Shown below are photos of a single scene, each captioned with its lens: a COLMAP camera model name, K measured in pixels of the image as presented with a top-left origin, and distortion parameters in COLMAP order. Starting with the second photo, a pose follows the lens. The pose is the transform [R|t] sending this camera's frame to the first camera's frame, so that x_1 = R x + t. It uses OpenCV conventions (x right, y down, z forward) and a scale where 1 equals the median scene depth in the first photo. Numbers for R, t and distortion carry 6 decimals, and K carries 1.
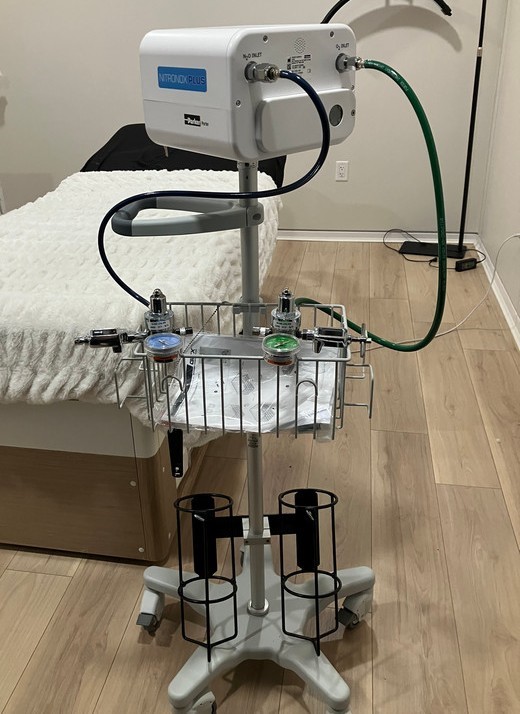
lens RADIAL K [[620.4, 0, 260.0], [0, 620.4, 357.0], [0, 0, 1]] dist [-0.001299, -0.001593]
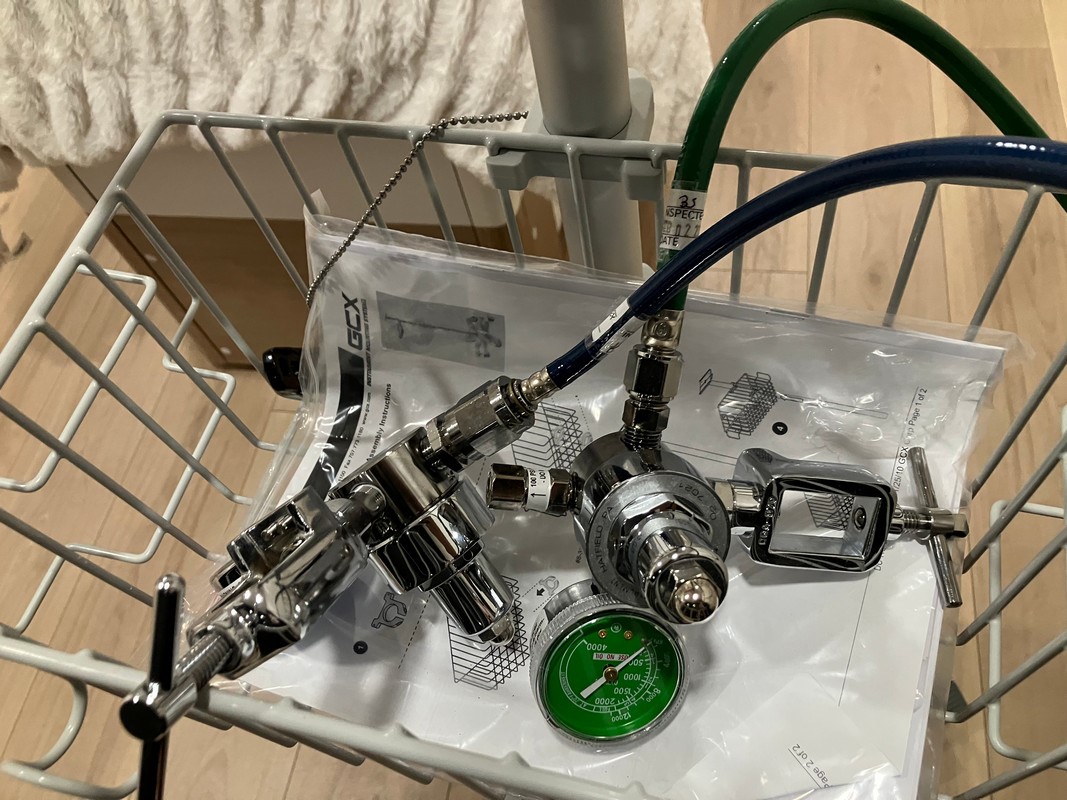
lens RADIAL K [[922.4, 0, 533.5], [0, 922.4, 400.0], [0, 0, 1]] dist [0.005534, 0.005309]
pose [[0.988289, -0.037726, -0.147854, -0.079030], [0.103949, 0.875796, 0.471356, -0.046772], [0.111708, -0.481205, 0.869461, 0.450741]]
